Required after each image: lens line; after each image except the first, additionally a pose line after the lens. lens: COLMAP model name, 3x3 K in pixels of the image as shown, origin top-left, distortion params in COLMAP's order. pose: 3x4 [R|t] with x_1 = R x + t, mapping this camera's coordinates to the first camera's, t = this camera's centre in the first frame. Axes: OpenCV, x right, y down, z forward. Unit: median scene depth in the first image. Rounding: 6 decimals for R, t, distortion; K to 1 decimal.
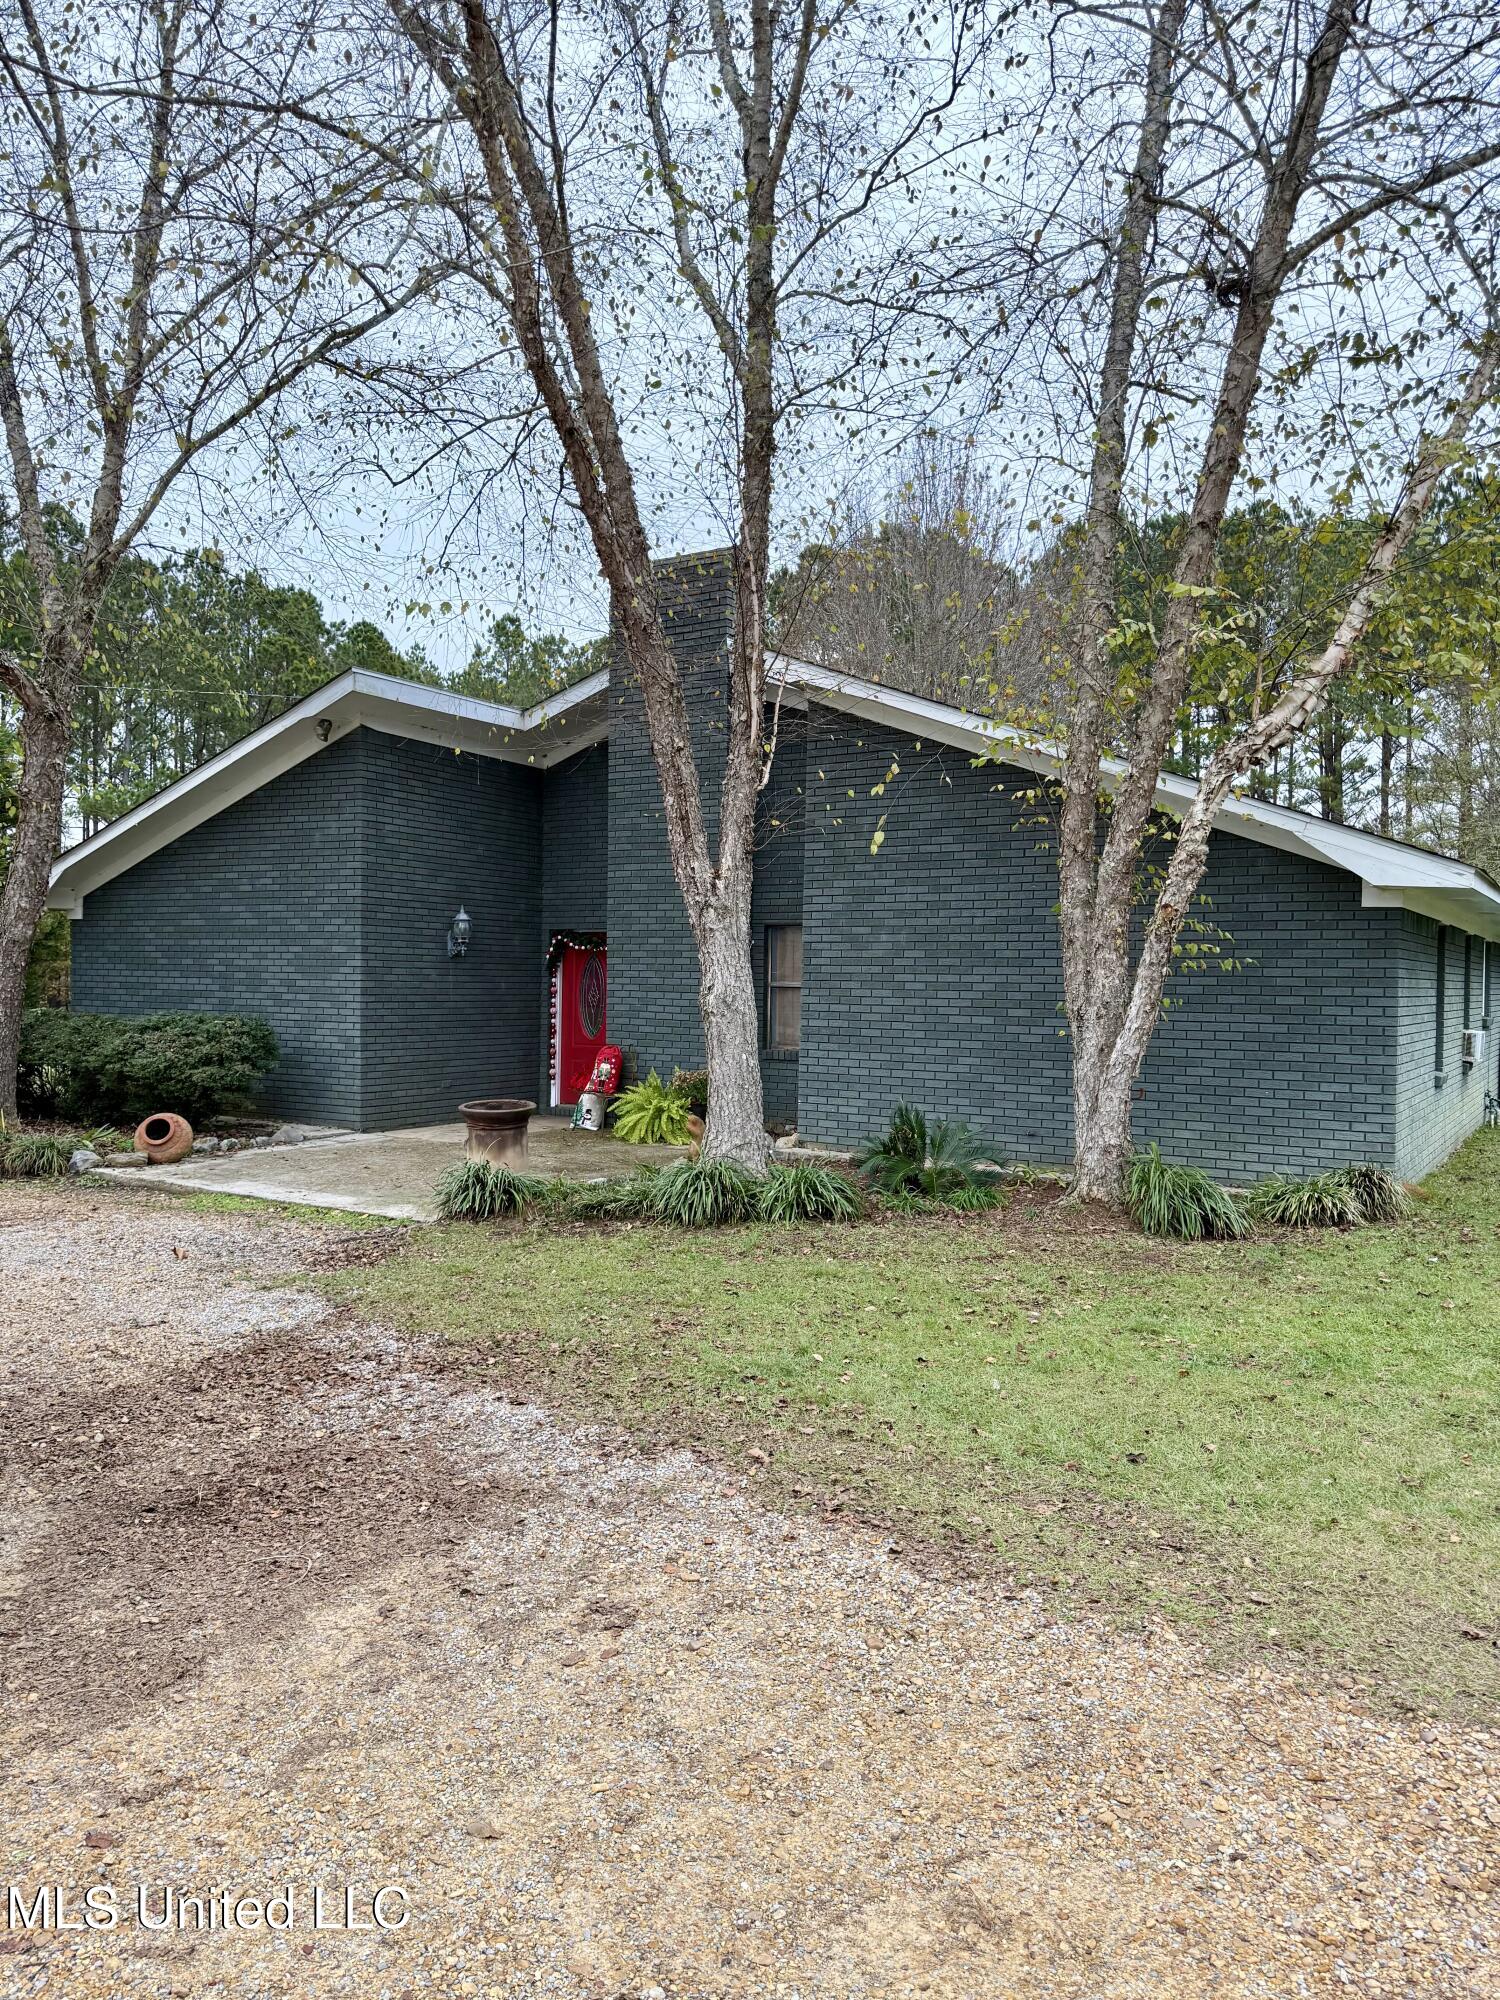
lens RADIAL K [[1396.4, 0, 734.4], [0, 1396.4, 1007.8], [0, 0, 1]] dist [0.083147, -0.109648]
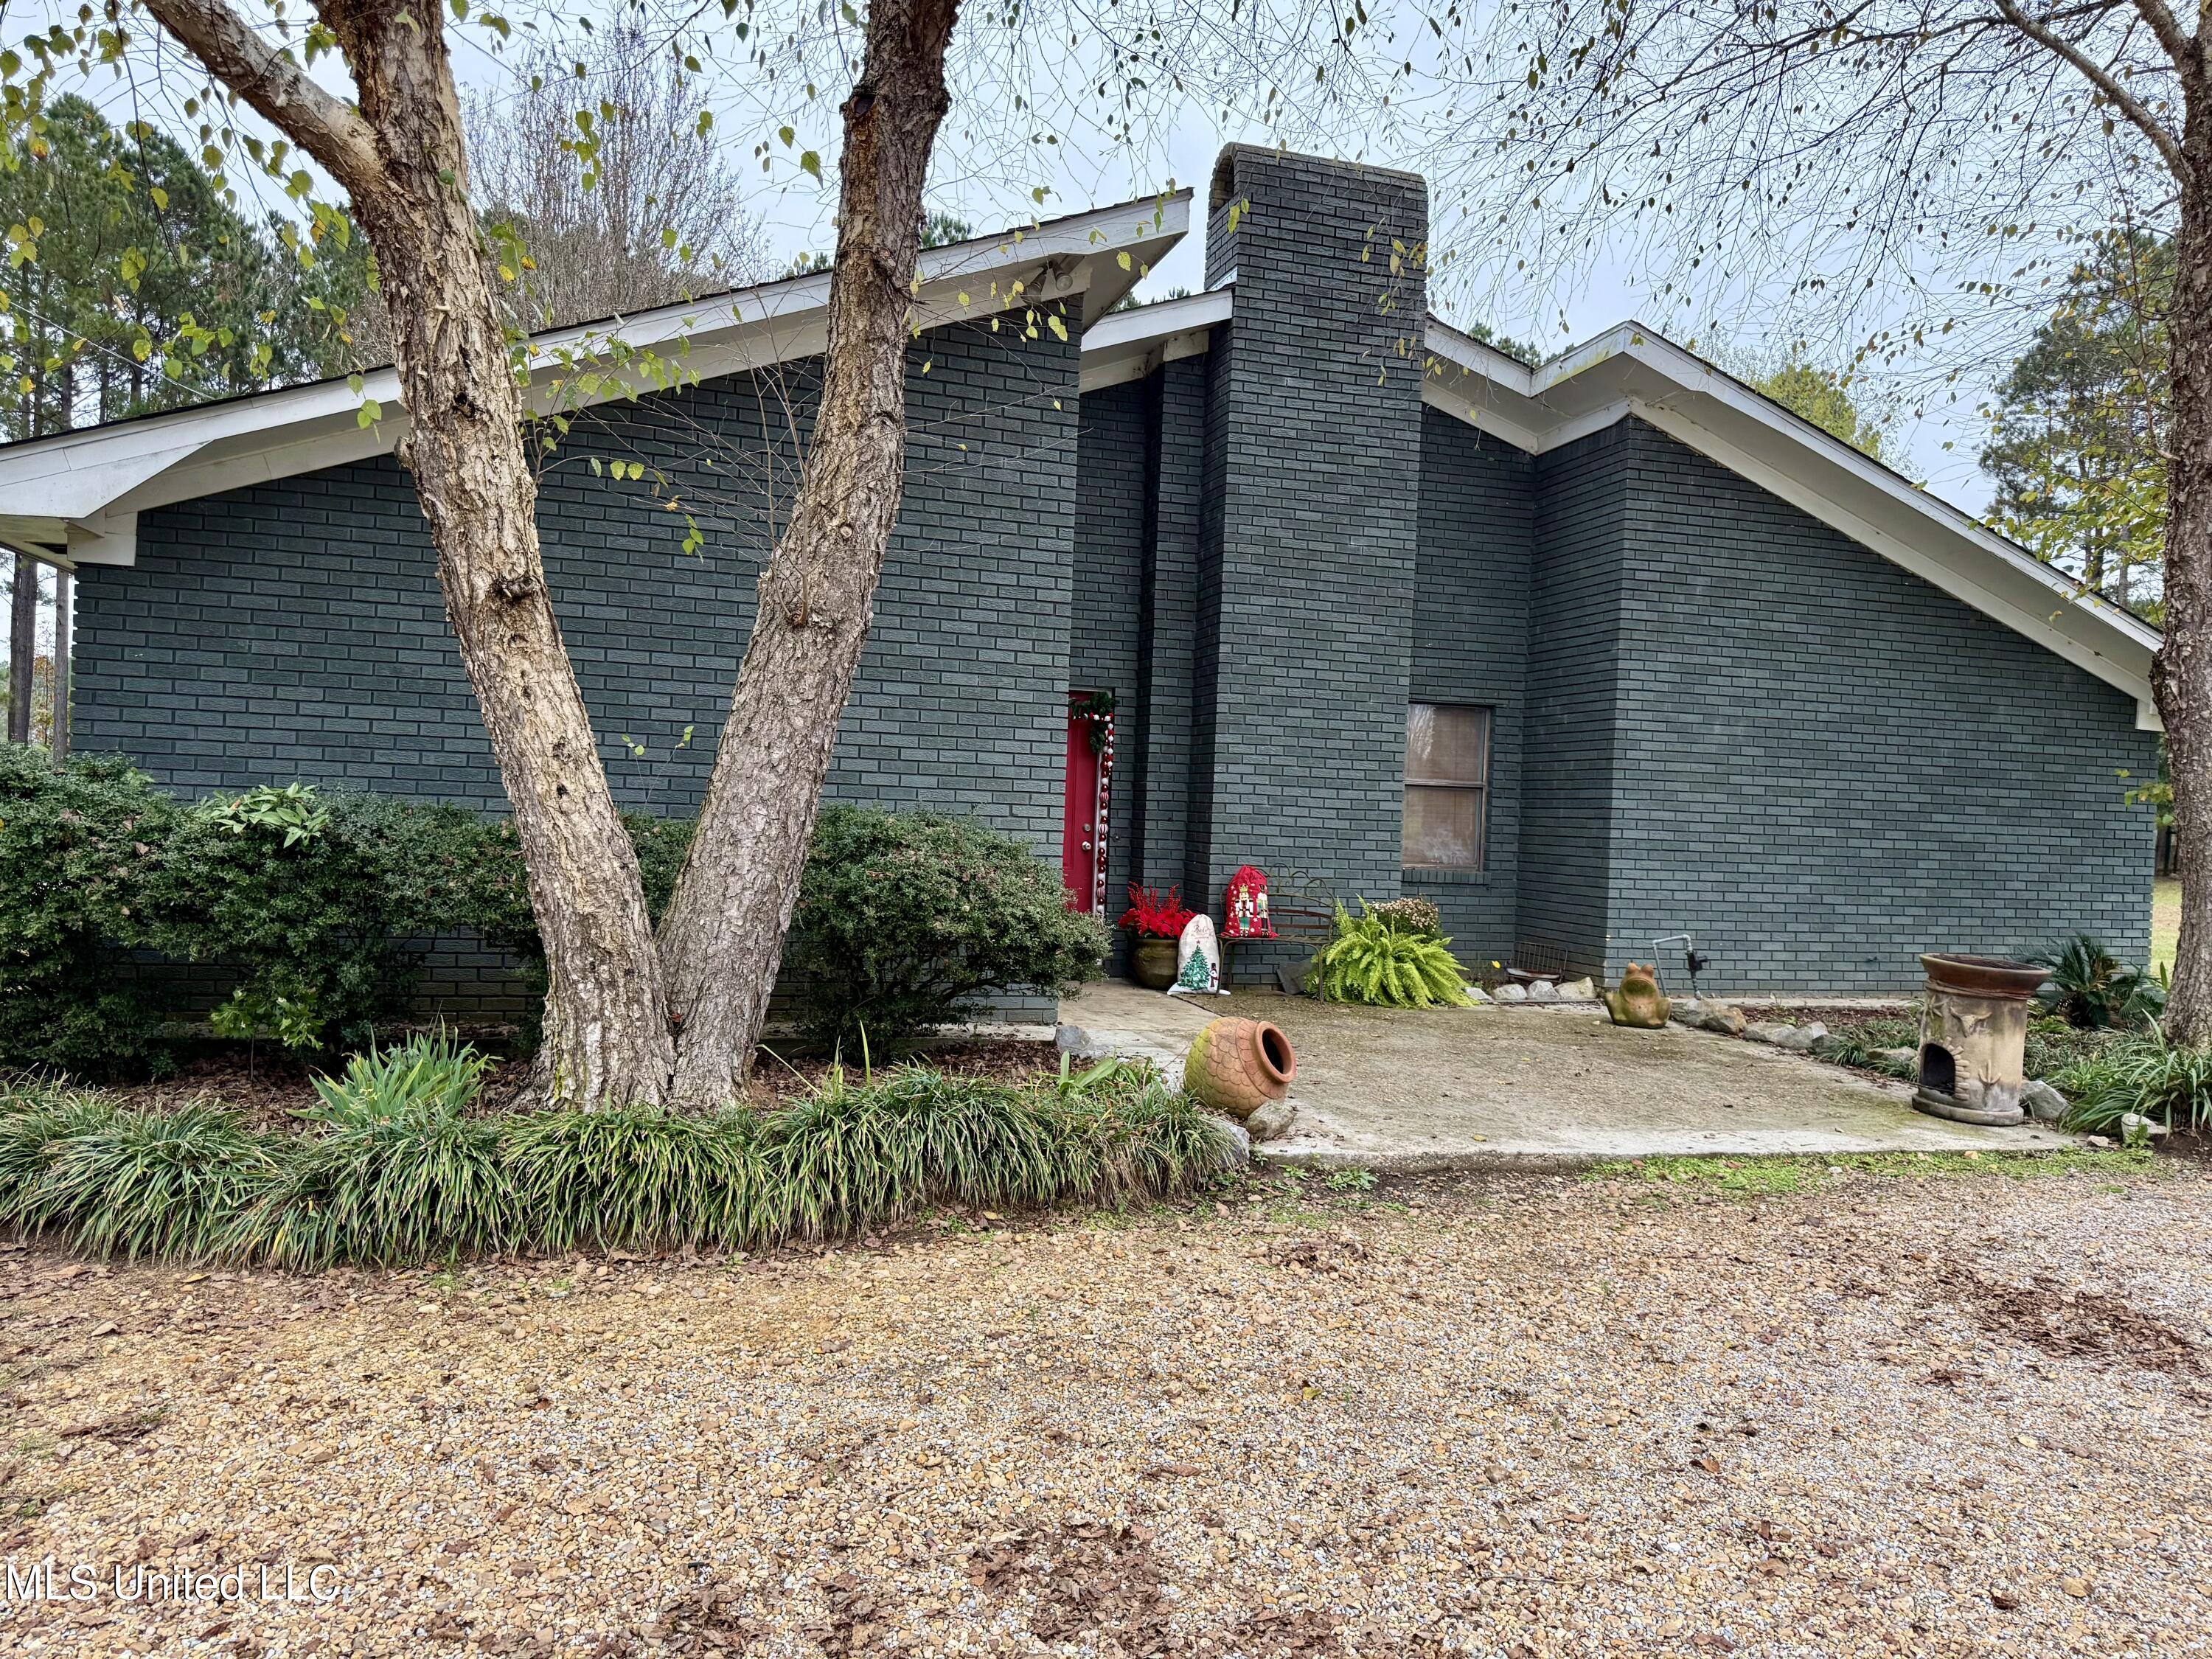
lens RADIAL K [[1544.4, 0, 1094.8], [0, 1544.4, 843.5], [0, 0, 1]] dist [0.083147, -0.109648]
pose [[0.663697, -0.004010, 0.747990, -1.017249], [-0.013210, 0.999767, 0.017081, 0.006531], [-0.747884, -0.021217, 0.663490, 0.839176]]
